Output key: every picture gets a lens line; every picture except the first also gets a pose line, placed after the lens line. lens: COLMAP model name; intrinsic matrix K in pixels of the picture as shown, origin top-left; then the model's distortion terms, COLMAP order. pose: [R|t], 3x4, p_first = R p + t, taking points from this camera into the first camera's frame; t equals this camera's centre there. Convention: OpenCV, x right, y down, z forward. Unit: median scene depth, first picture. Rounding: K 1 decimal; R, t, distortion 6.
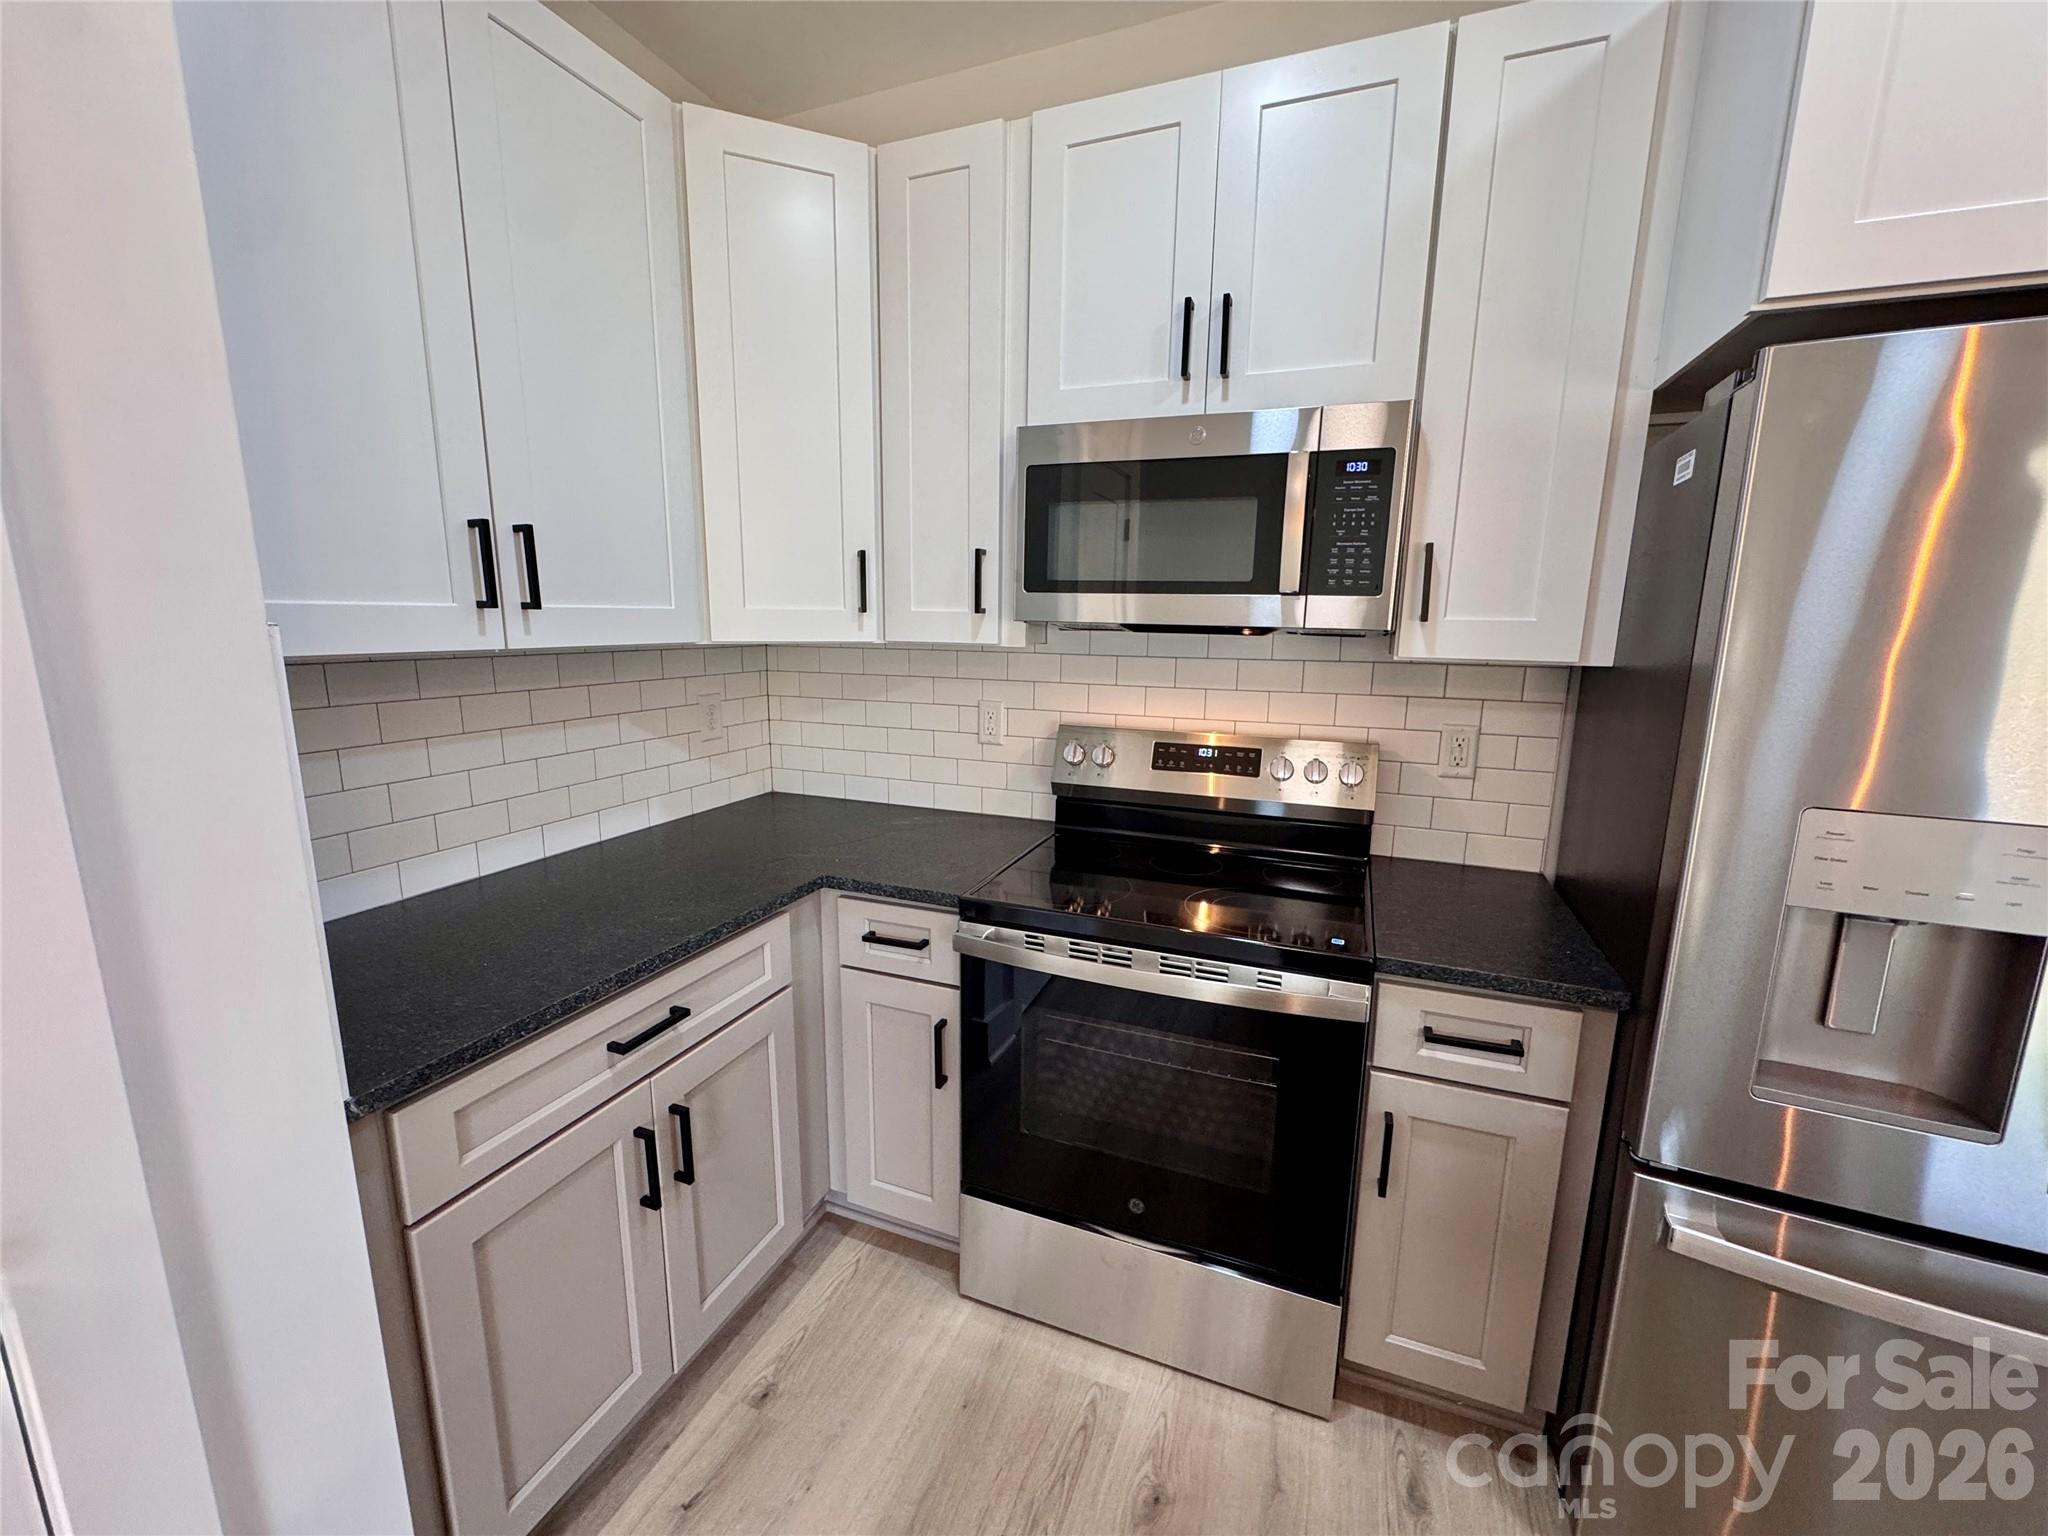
lens RADIAL K [[815.1, 0, 1021.5], [0, 815.1, 767.5], [0, 0, 1]] dist [-0.002568, 0.000119]
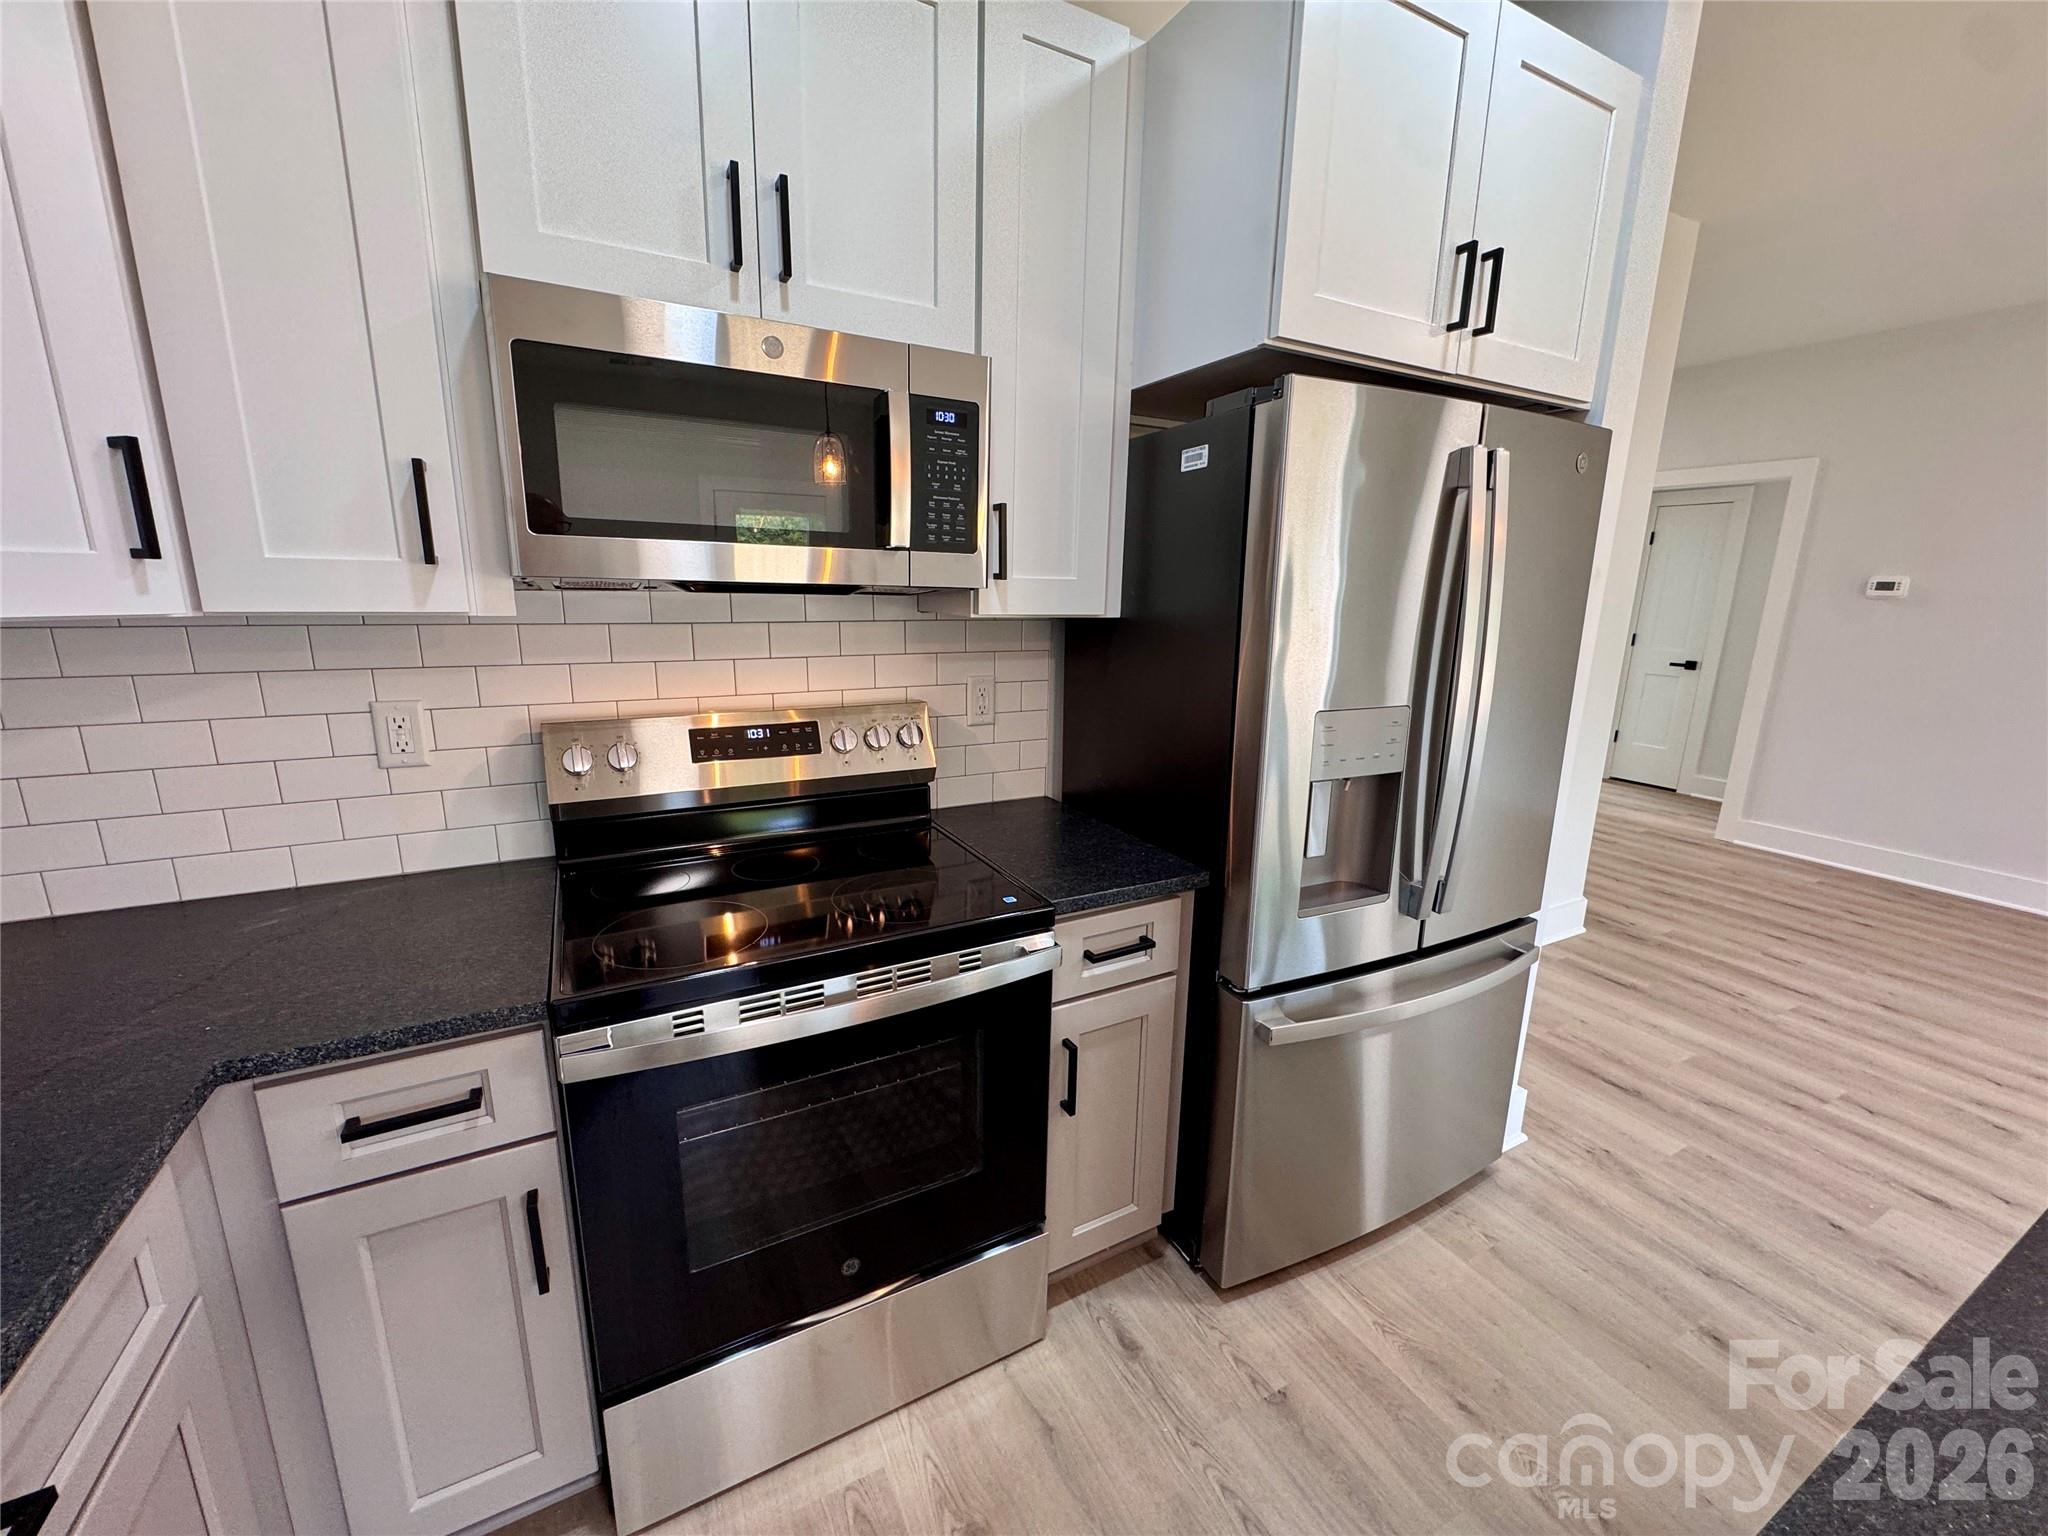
lens RADIAL K [[815.1, 0, 1021.5], [0, 815.1, 767.5], [0, 0, 1]] dist [-0.002568, 0.000119]
pose [[0.645831, -0.168194, 0.744723, -0.287232], [0.129912, 0.985417, 0.109893, -0.050110], [-0.752346, 0.025776, 0.658263, 0.280529]]
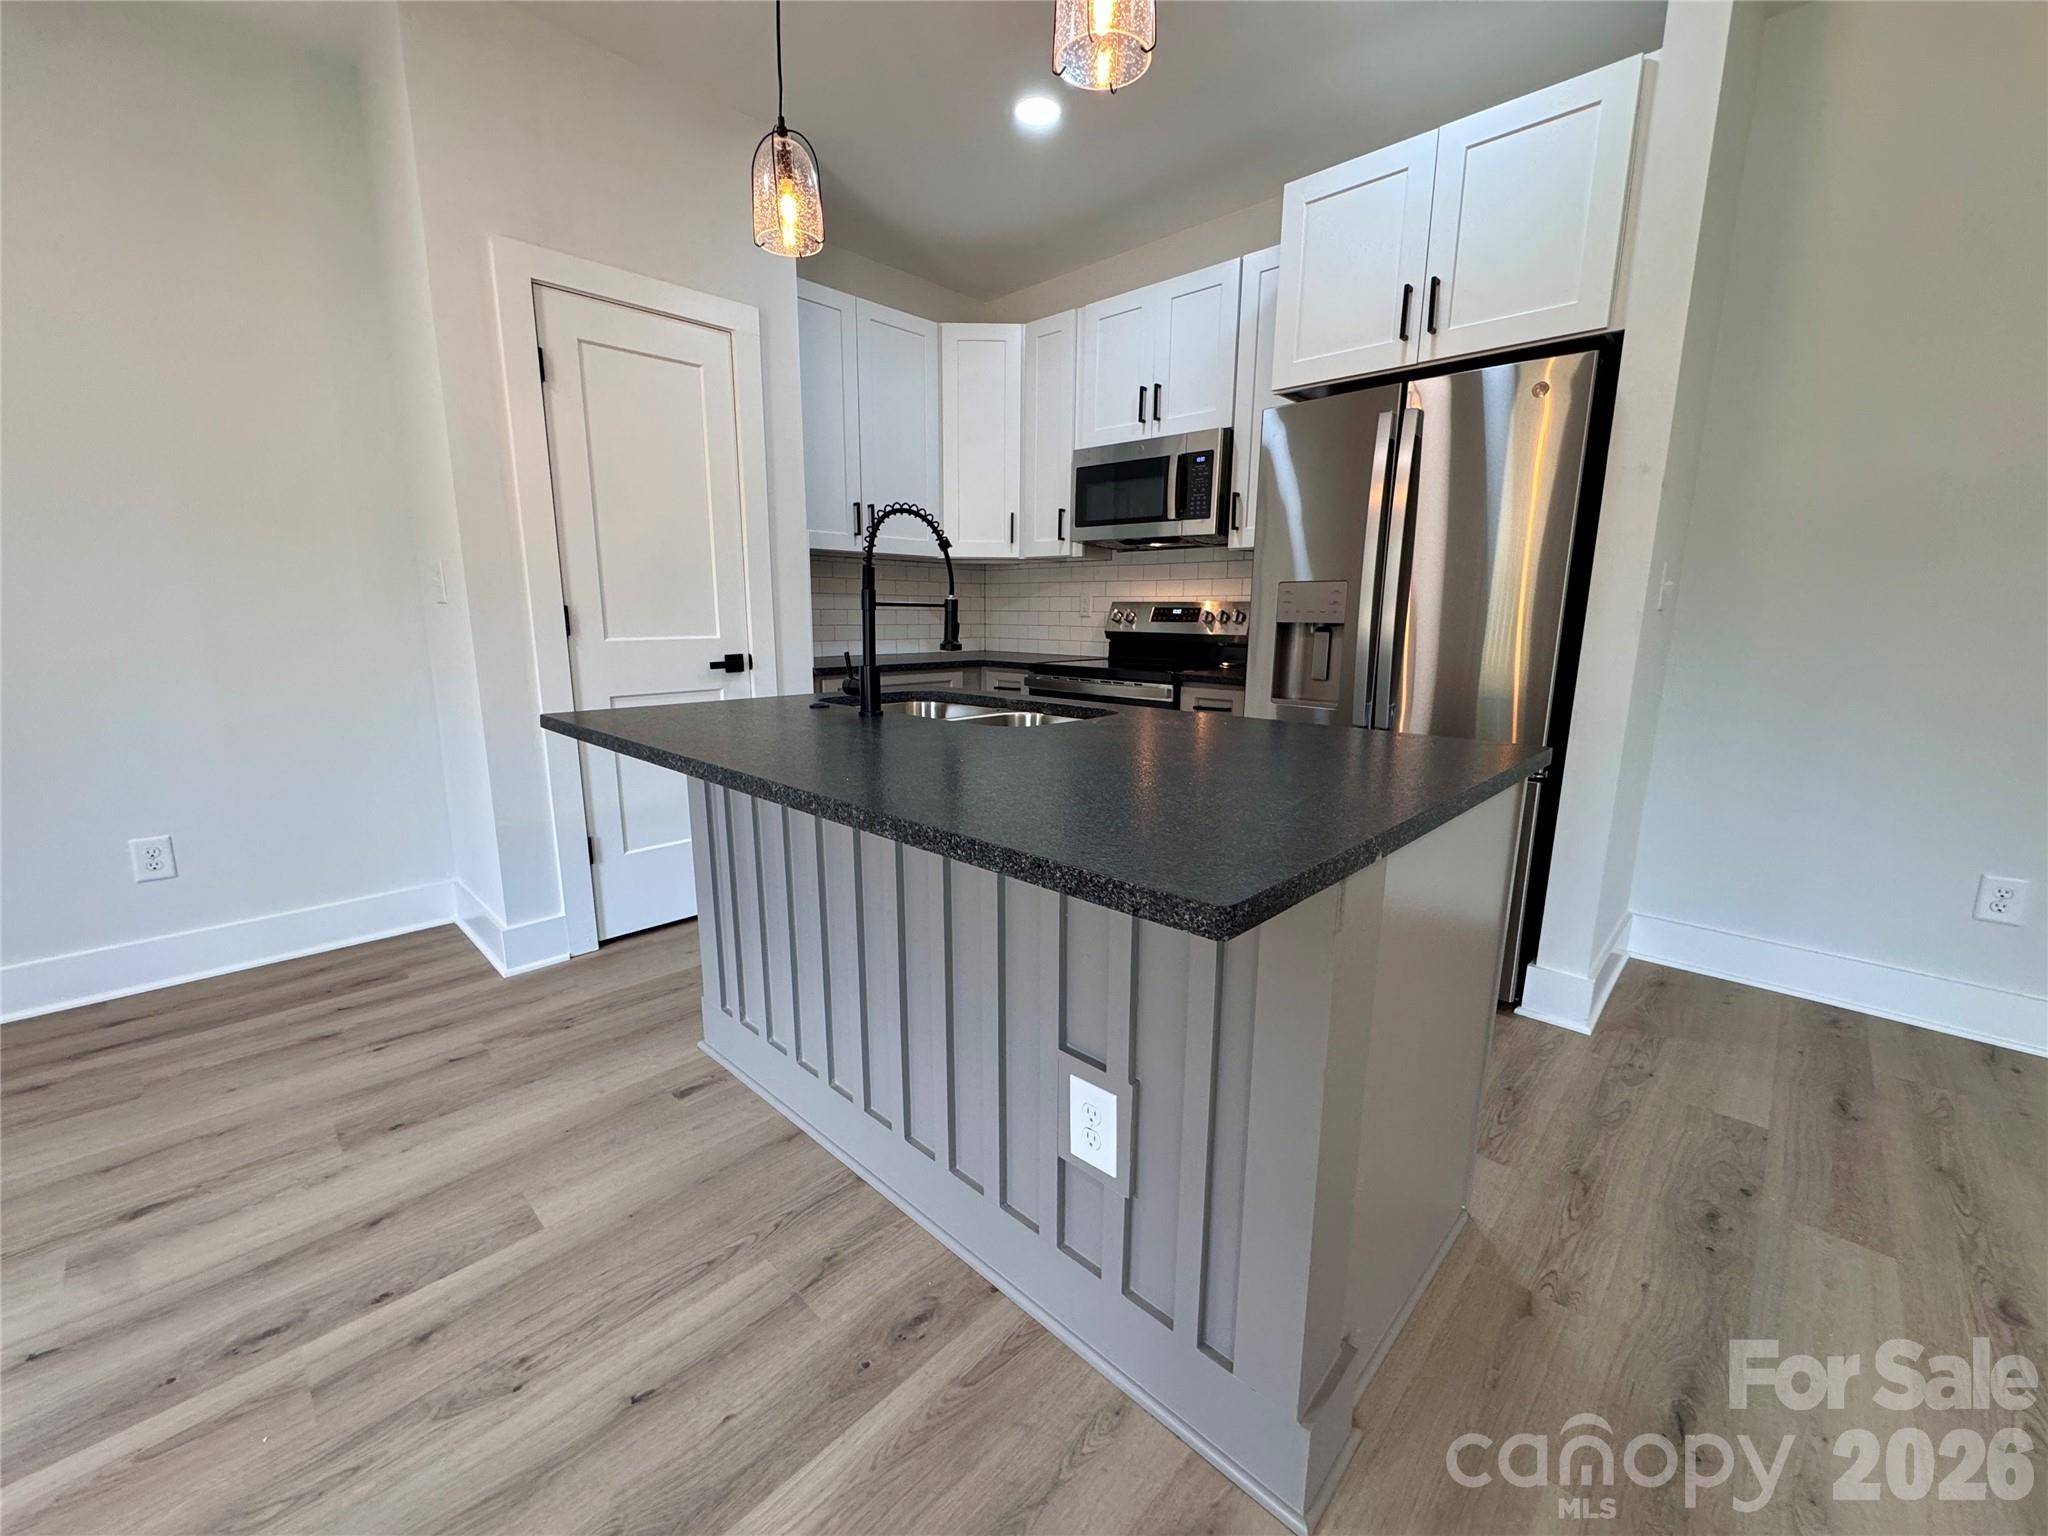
lens RADIAL K [[810.3, 0, 1024.0], [0, 810.3, 768.0], [0, 0, 1]] dist [0.001058, 0.000118]
pose [[0.928661, 0.068024, -0.364638, 0.746285], [-0.065514, 0.997666, 0.019265, 0.406791], [0.365097, 0.005998, 0.930950, -1.087218]]
